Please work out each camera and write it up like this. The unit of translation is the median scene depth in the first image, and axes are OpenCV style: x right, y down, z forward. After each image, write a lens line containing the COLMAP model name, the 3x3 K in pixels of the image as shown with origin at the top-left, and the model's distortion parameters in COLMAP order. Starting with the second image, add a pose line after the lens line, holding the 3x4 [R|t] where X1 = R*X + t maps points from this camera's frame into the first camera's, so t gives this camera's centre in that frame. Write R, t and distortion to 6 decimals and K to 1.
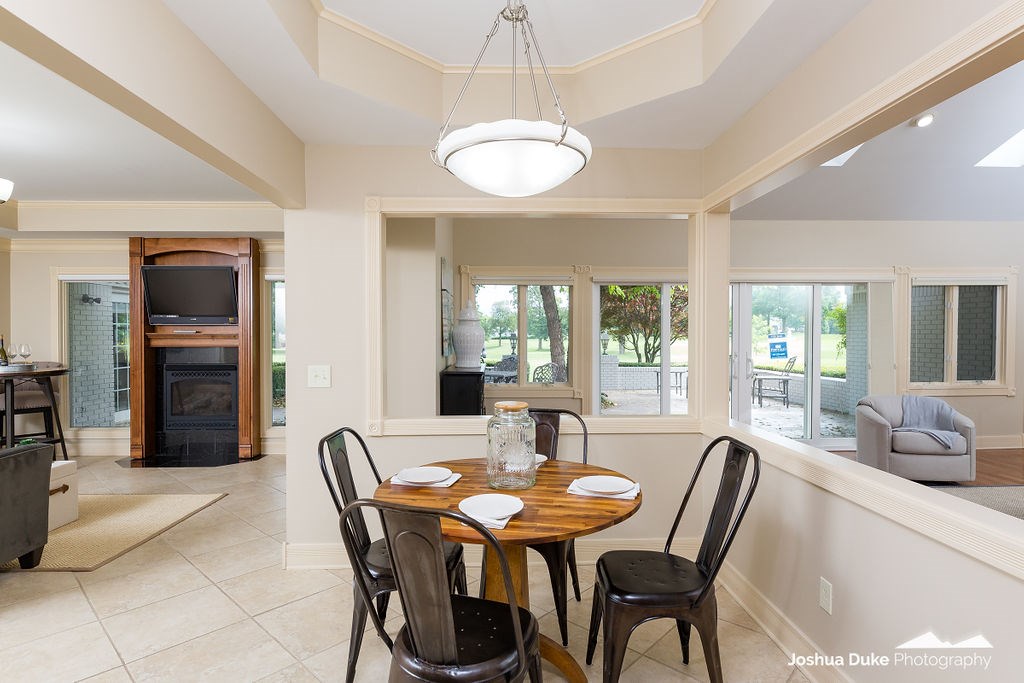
lens RADIAL K [[543.2, 0, 496.6], [0, 543.2, 342.7], [0, 0, 1]] dist [-0.001421, -0.000390]
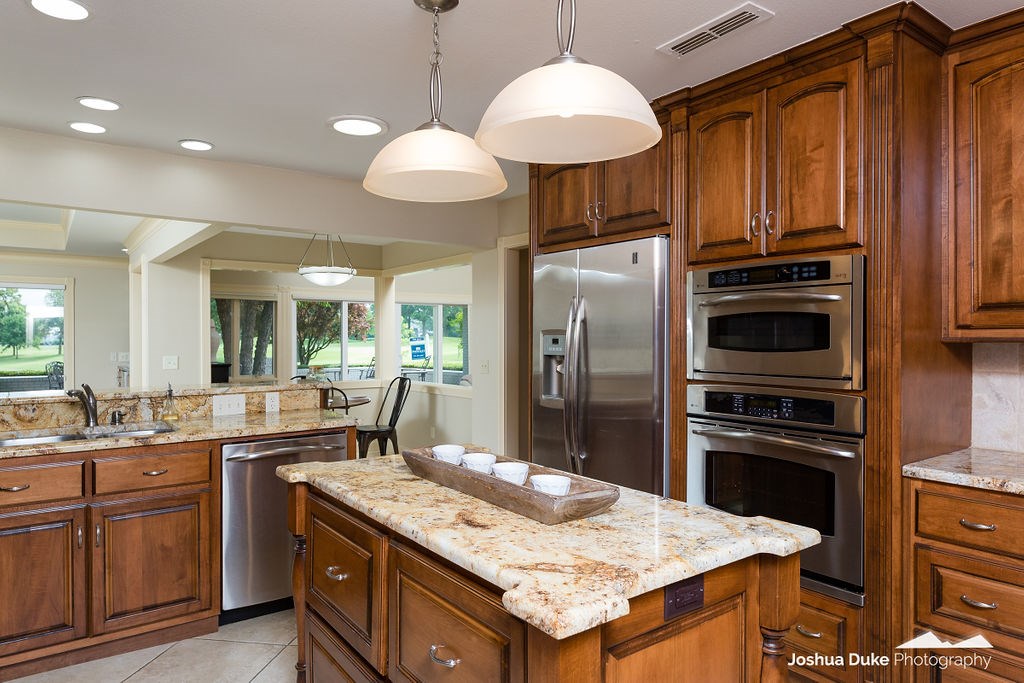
lens RADIAL K [[639.4, 0, 511.3], [0, 639.4, 346.5], [0, 0, 1]] dist [-0.002294, 0.000573]
pose [[0.812432, -0.007398, 0.583009, -0.103484], [0.008104, 0.999966, 0.001396, 0.002710], [-0.583000, 0.003591, 0.812464, -0.202518]]
